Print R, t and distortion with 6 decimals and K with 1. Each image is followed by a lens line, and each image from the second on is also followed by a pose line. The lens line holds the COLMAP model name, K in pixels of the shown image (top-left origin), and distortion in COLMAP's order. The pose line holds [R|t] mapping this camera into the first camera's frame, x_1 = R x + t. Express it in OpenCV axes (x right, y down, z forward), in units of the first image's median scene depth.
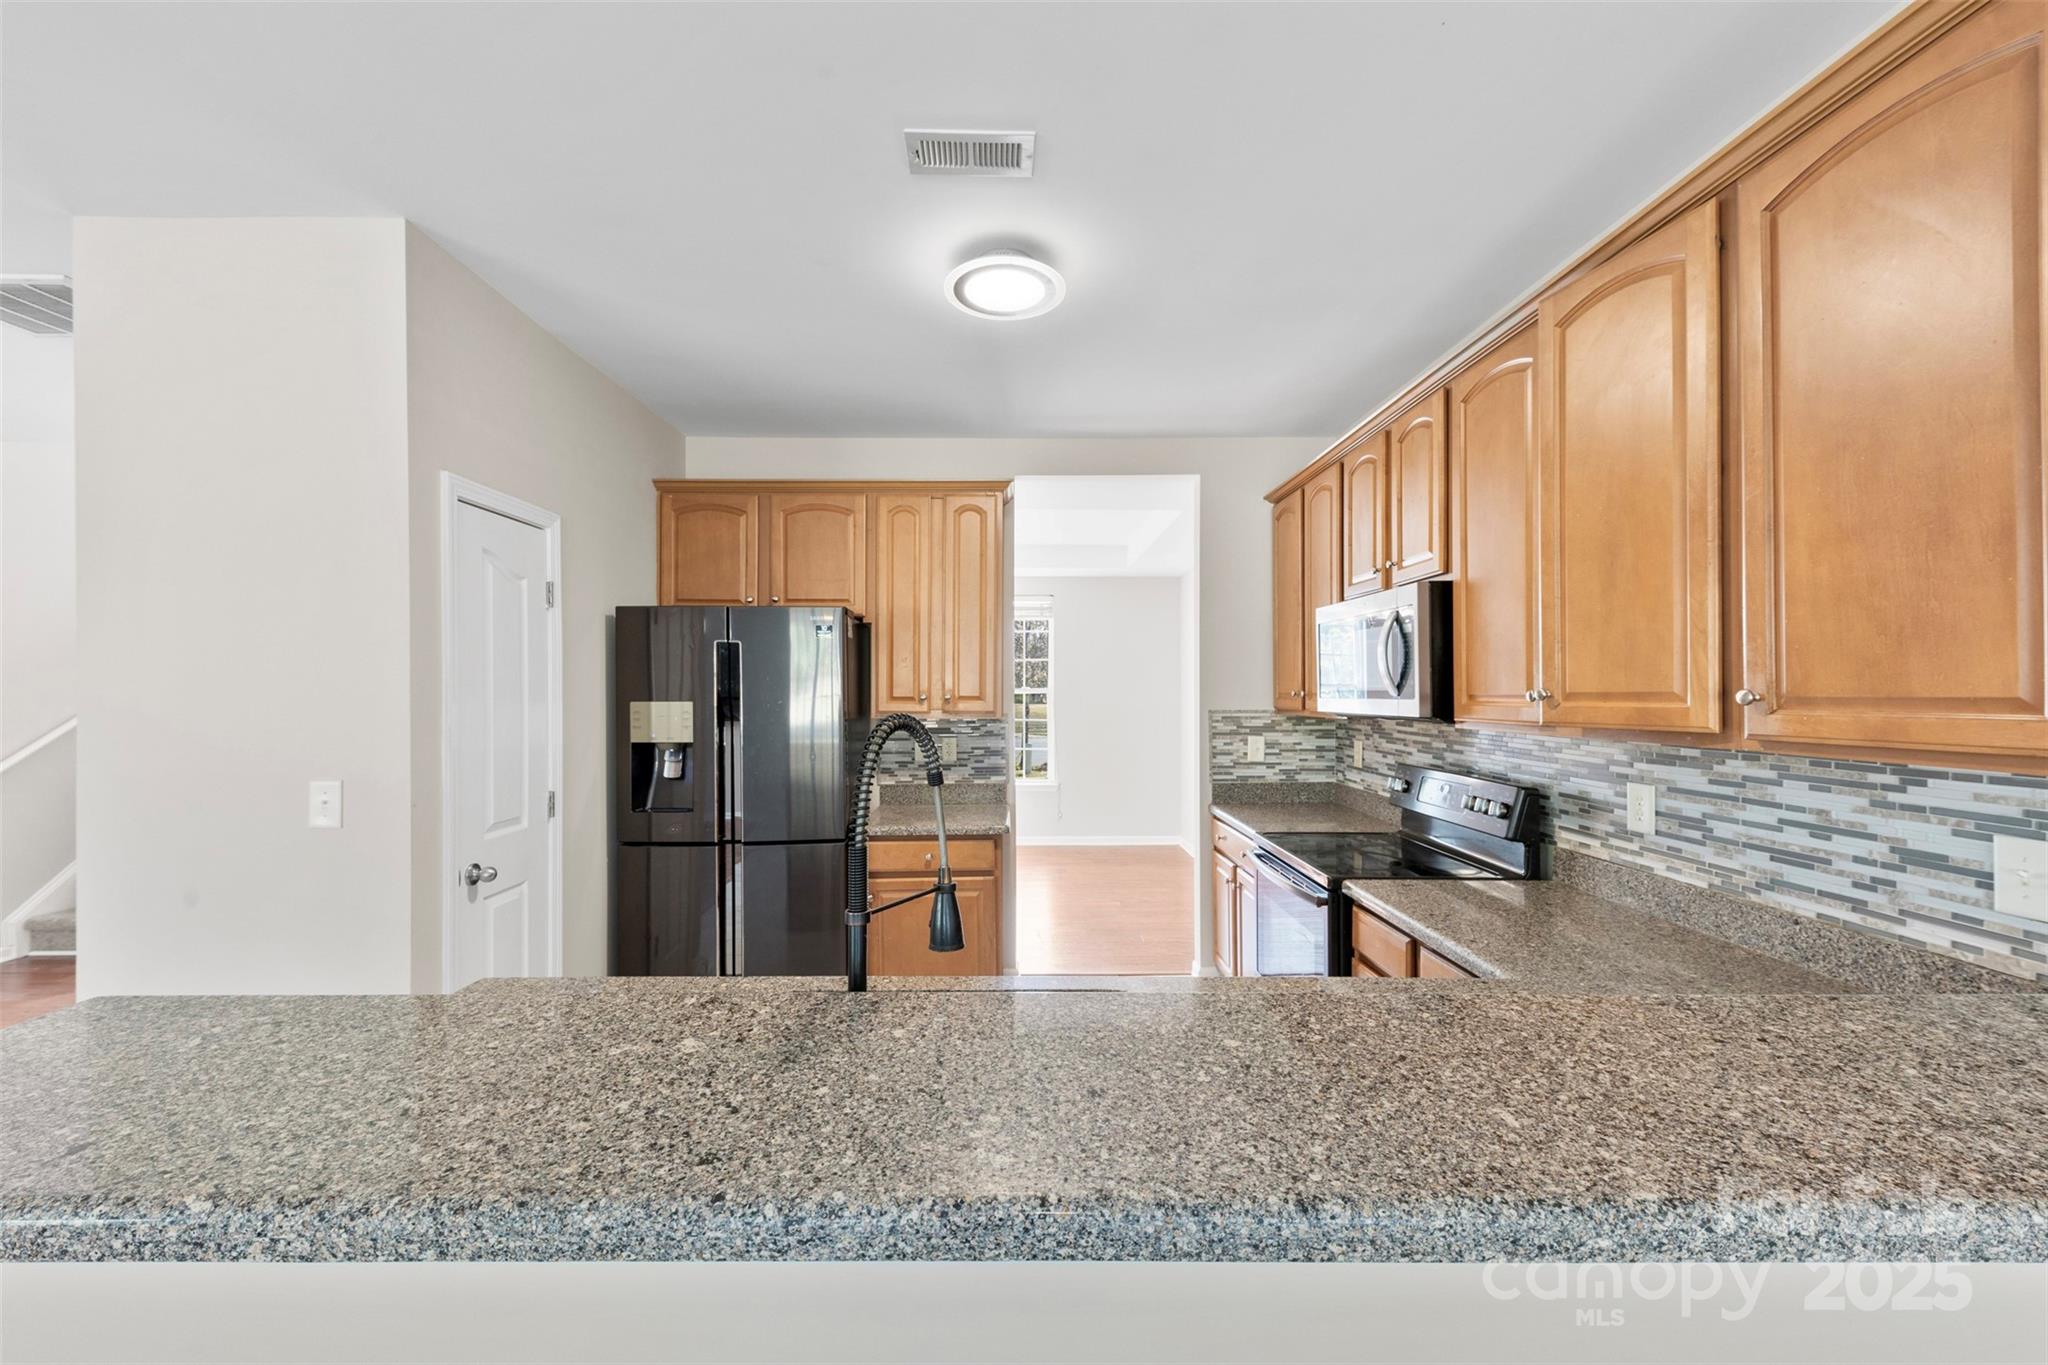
lens RADIAL K [[794.8, 0, 1025.0], [0, 794.8, 693.9], [0, 0, 1]] dist [0.011910, -0.003157]
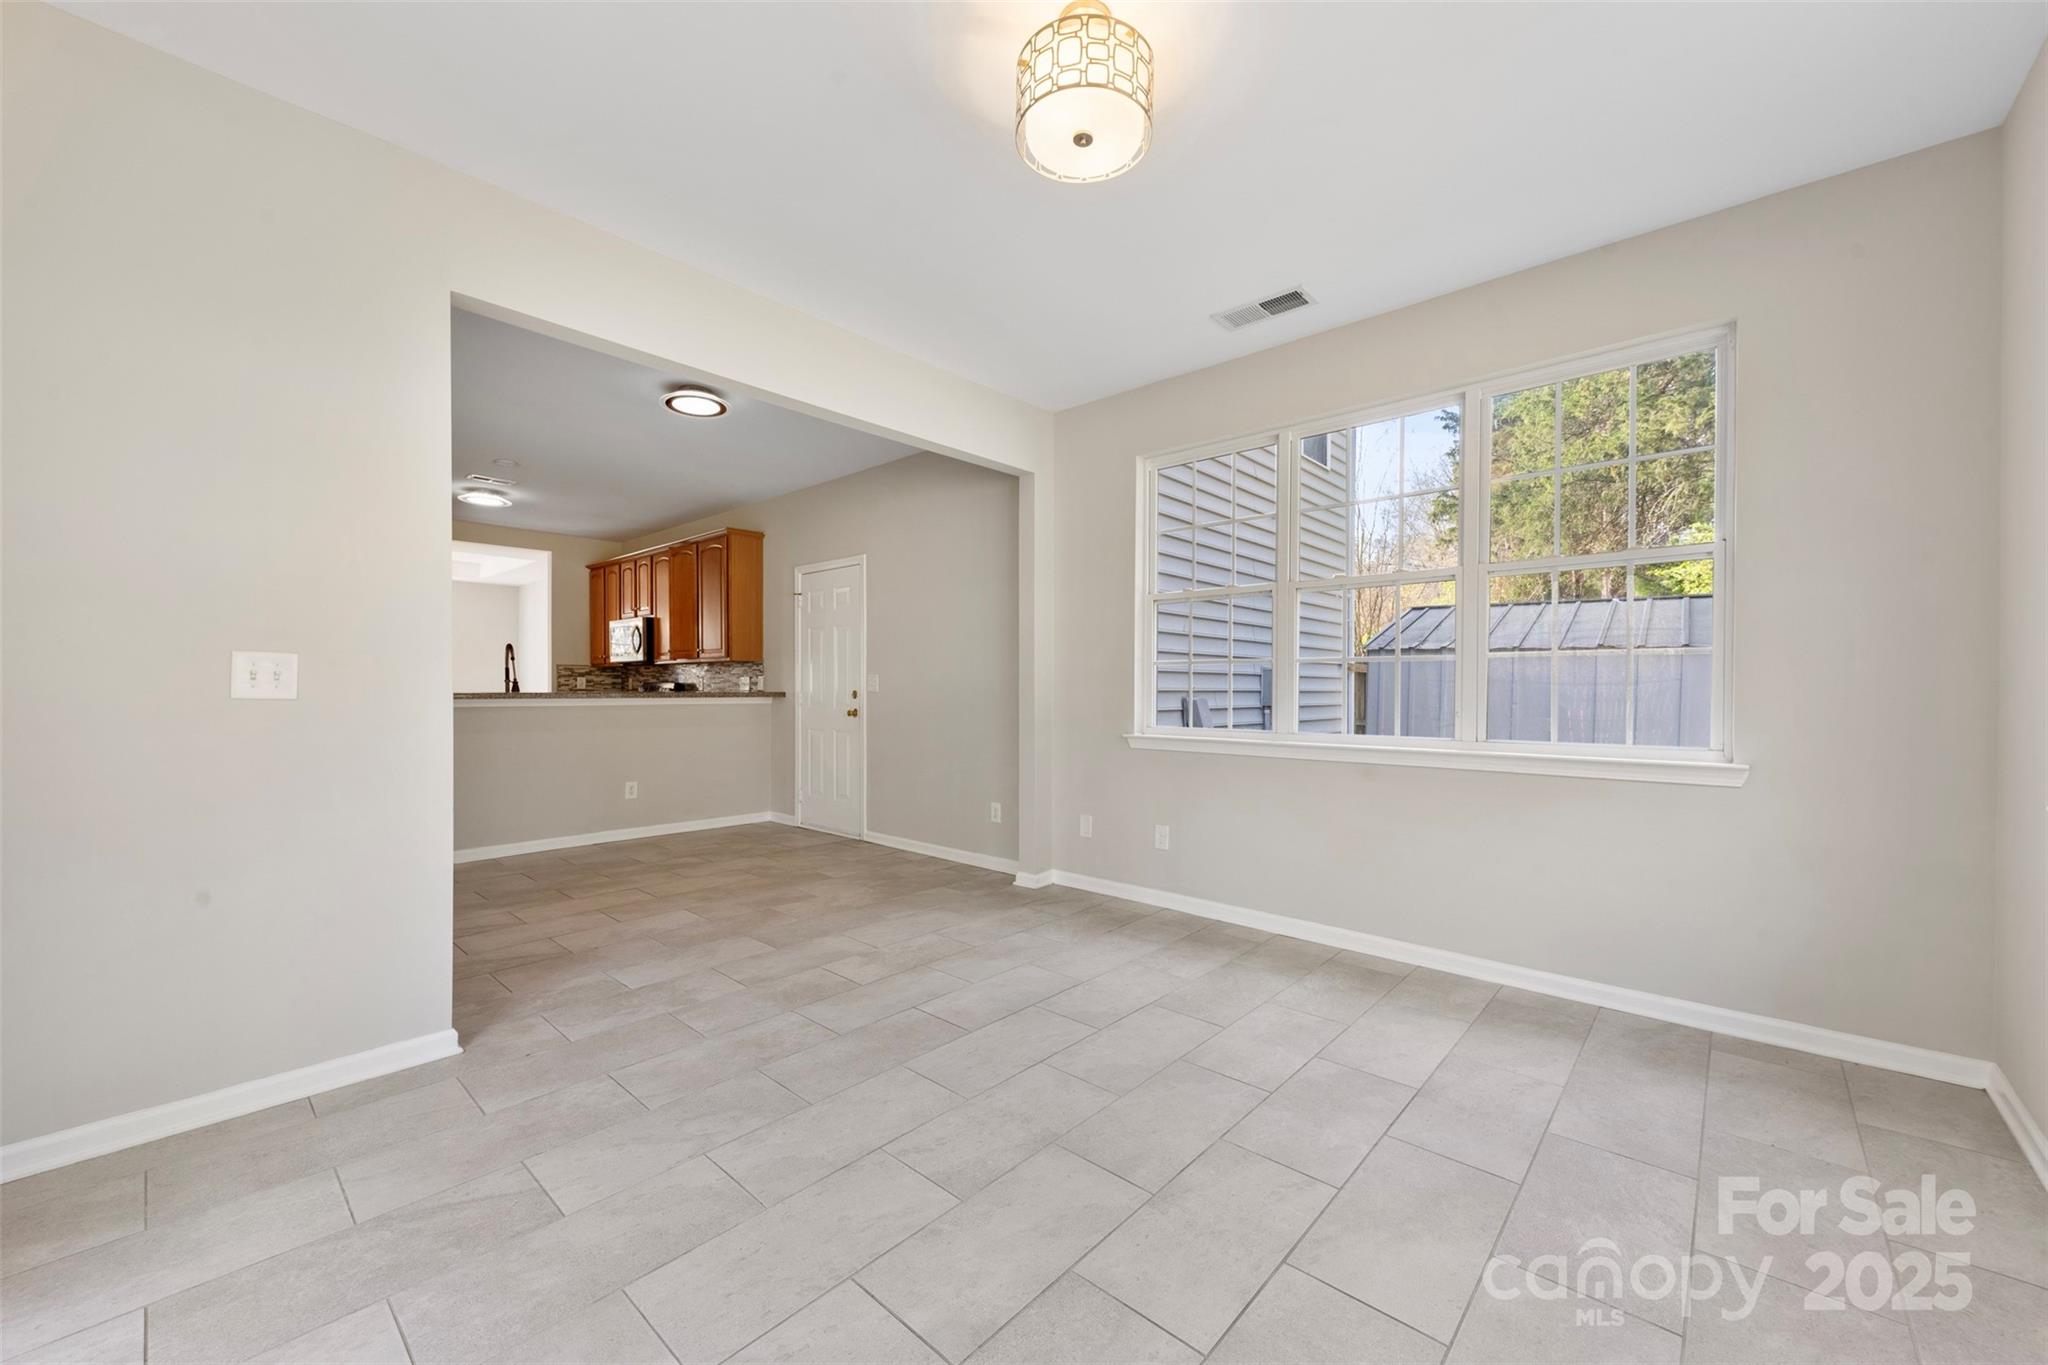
lens RADIAL K [[794.8, 0, 1056.2], [0, 794.8, 692.1], [0, 0, 1]] dist [0.011910, -0.003157]
pose [[0.673637, 0.003839, 0.739052, -0.455391], [-0.005596, 0.999984, -0.000094, 0.090288], [-0.739041, -0.004072, 0.673648, -1.453878]]
